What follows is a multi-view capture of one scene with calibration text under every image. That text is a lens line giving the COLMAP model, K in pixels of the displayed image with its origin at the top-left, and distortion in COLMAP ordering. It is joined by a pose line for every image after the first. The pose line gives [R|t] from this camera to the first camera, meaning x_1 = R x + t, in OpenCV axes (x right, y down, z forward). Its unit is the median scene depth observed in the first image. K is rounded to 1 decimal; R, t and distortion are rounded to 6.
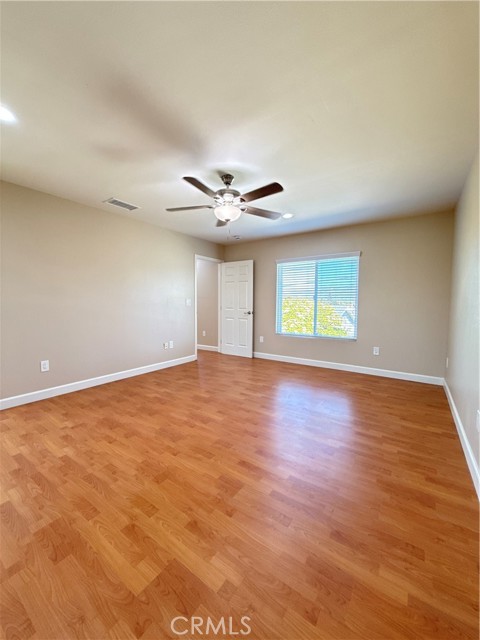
lens RADIAL K [[254.6, 0, 240.0], [0, 254.6, 320.0], [0, 0, 1]] dist [-0.000864, 0.000140]
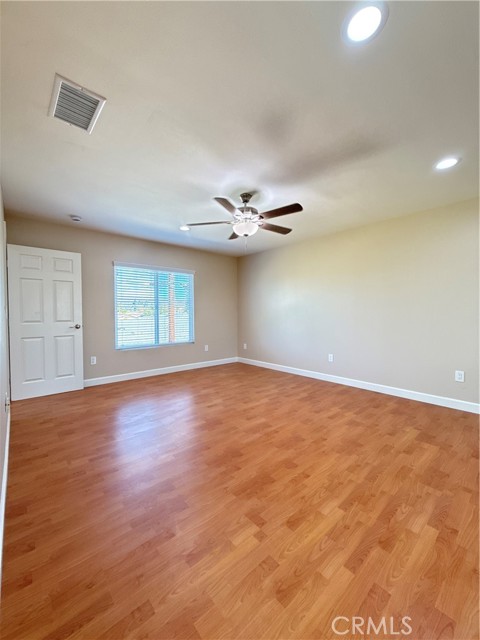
lens RADIAL K [[254.6, 0, 240.0], [0, 254.6, 320.0], [0, 0, 1]] dist [-0.000864, 0.000140]
pose [[0.241128, -0.034856, 0.969867, -1.120953], [0.068688, 0.997462, 0.018770, -0.059927], [-0.968060, 0.062092, 0.242910, 0.798260]]
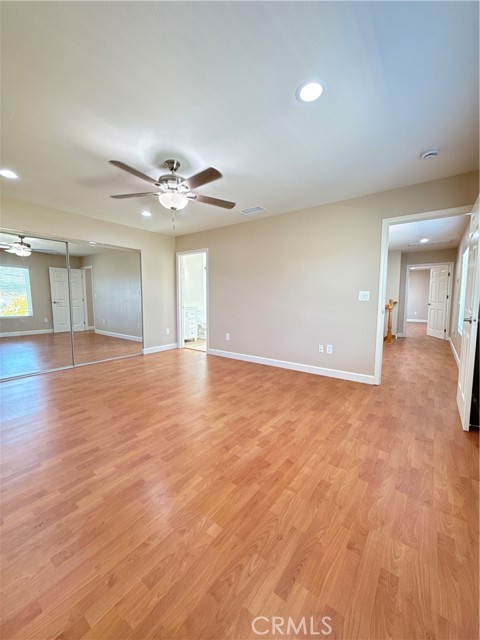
lens RADIAL K [[254.6, 0, 240.0], [0, 254.6, 320.0], [0, 0, 1]] dist [-0.000864, 0.000140]
pose [[-0.041912, 0.086252, -0.995391, 0.937162], [-0.068566, 0.993670, 0.088990, -0.080853], [0.996766, 0.071980, -0.035732, 1.333137]]
